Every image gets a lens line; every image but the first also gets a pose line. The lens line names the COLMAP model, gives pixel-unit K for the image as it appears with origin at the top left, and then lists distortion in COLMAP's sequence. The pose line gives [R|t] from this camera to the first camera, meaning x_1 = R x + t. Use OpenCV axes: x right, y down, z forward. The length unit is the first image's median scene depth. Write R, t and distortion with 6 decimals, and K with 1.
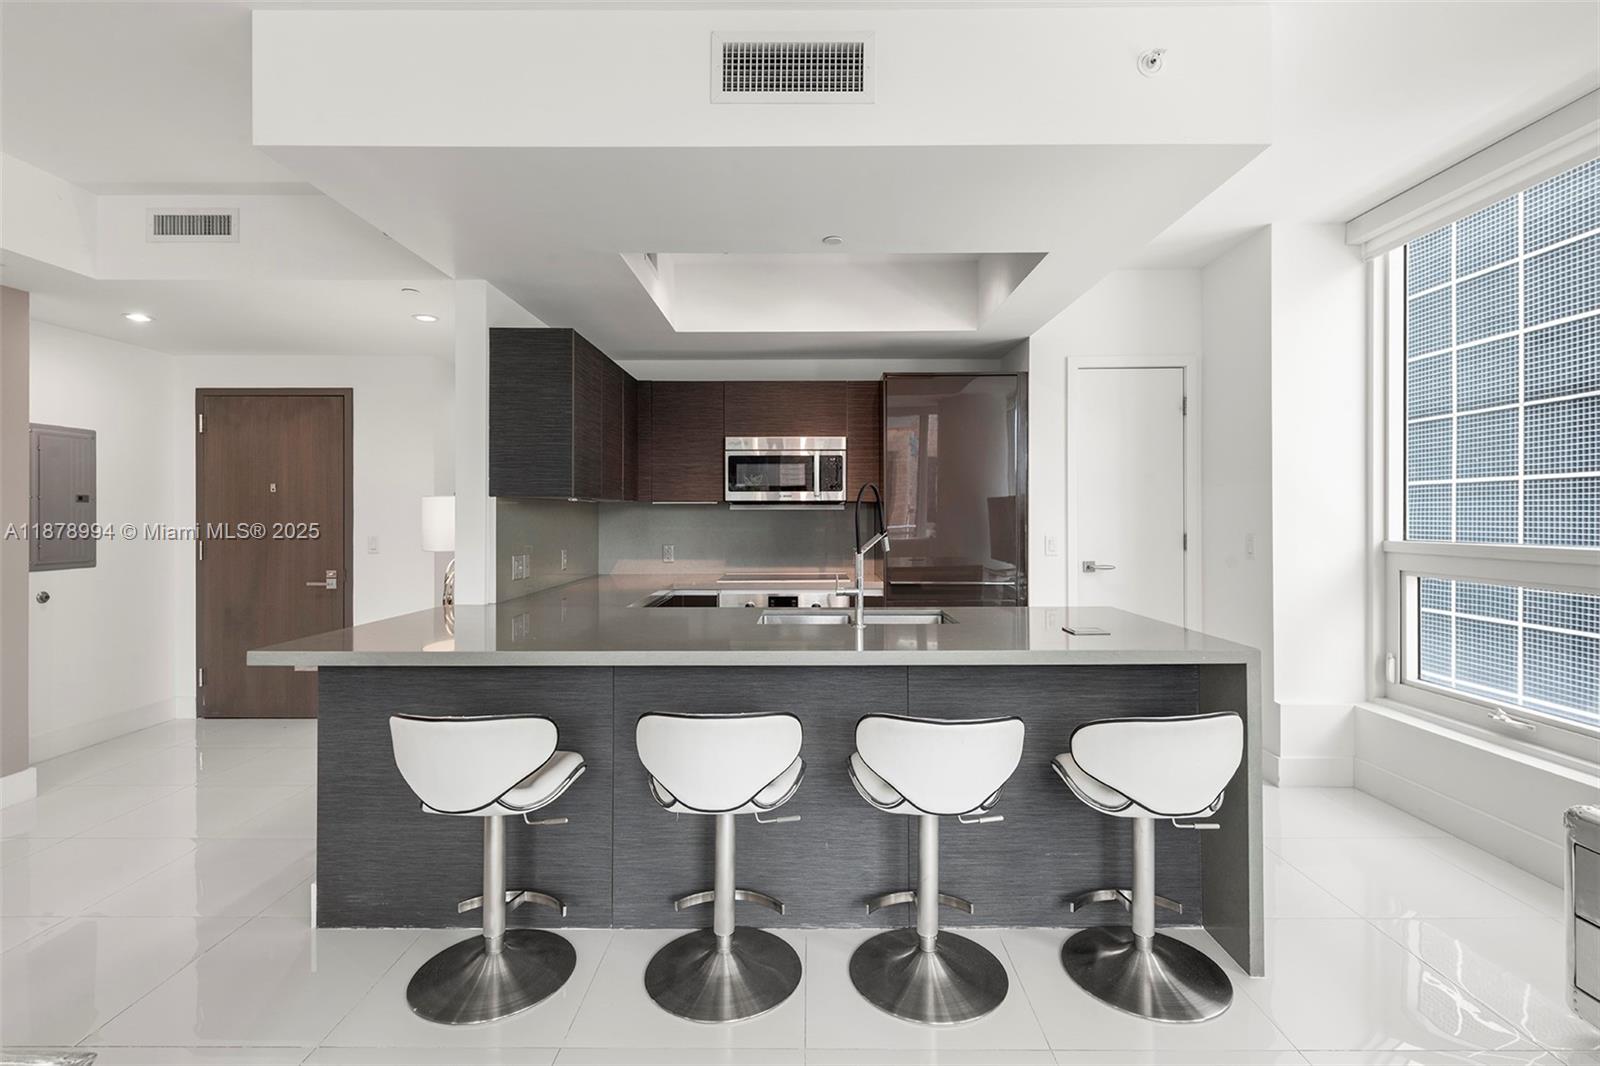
lens RADIAL K [[690.1, 0, 794.2], [0, 690.1, 528.7], [0, 0, 1]] dist [0.003742, -0.003010]
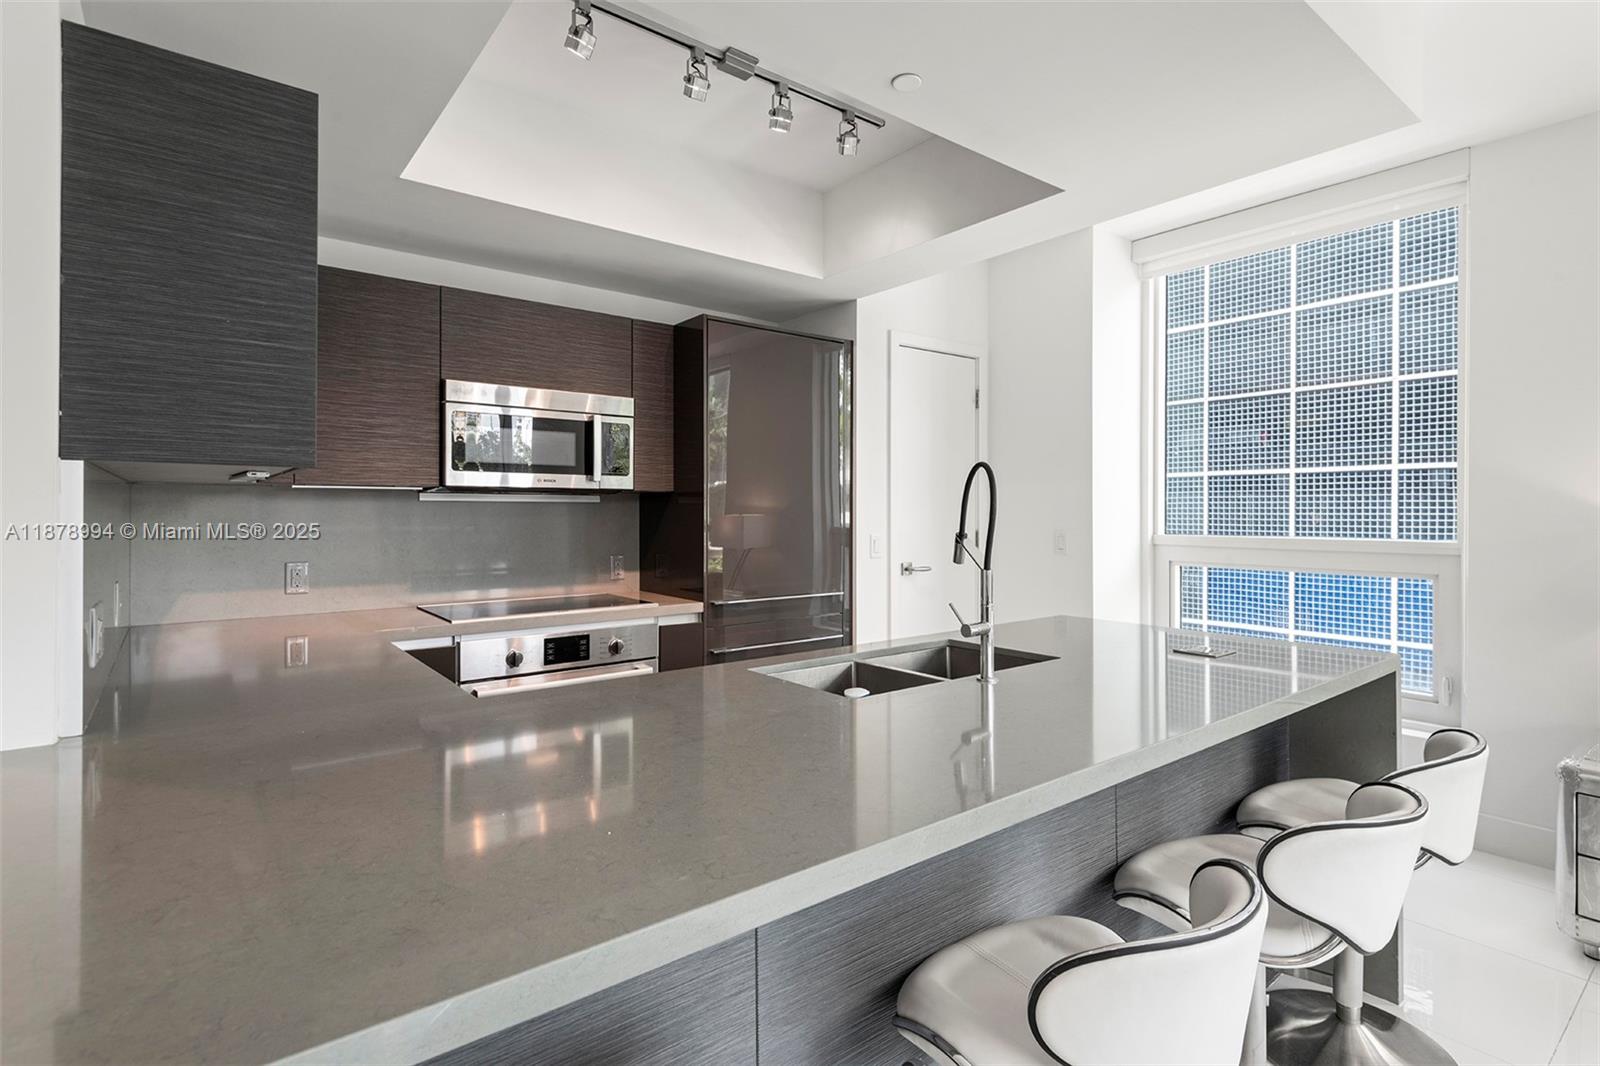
lens RADIAL K [[761.8, 0, 801.6], [0, 761.8, 522.8], [0, 0, 1]] dist [0.017717, 0.000313]
pose [[0.787169, -0.007475, 0.616692, -0.275777], [0.009180, 0.999958, 0.000403, -0.005969], [-0.616669, 0.005344, 0.787204, 0.294477]]
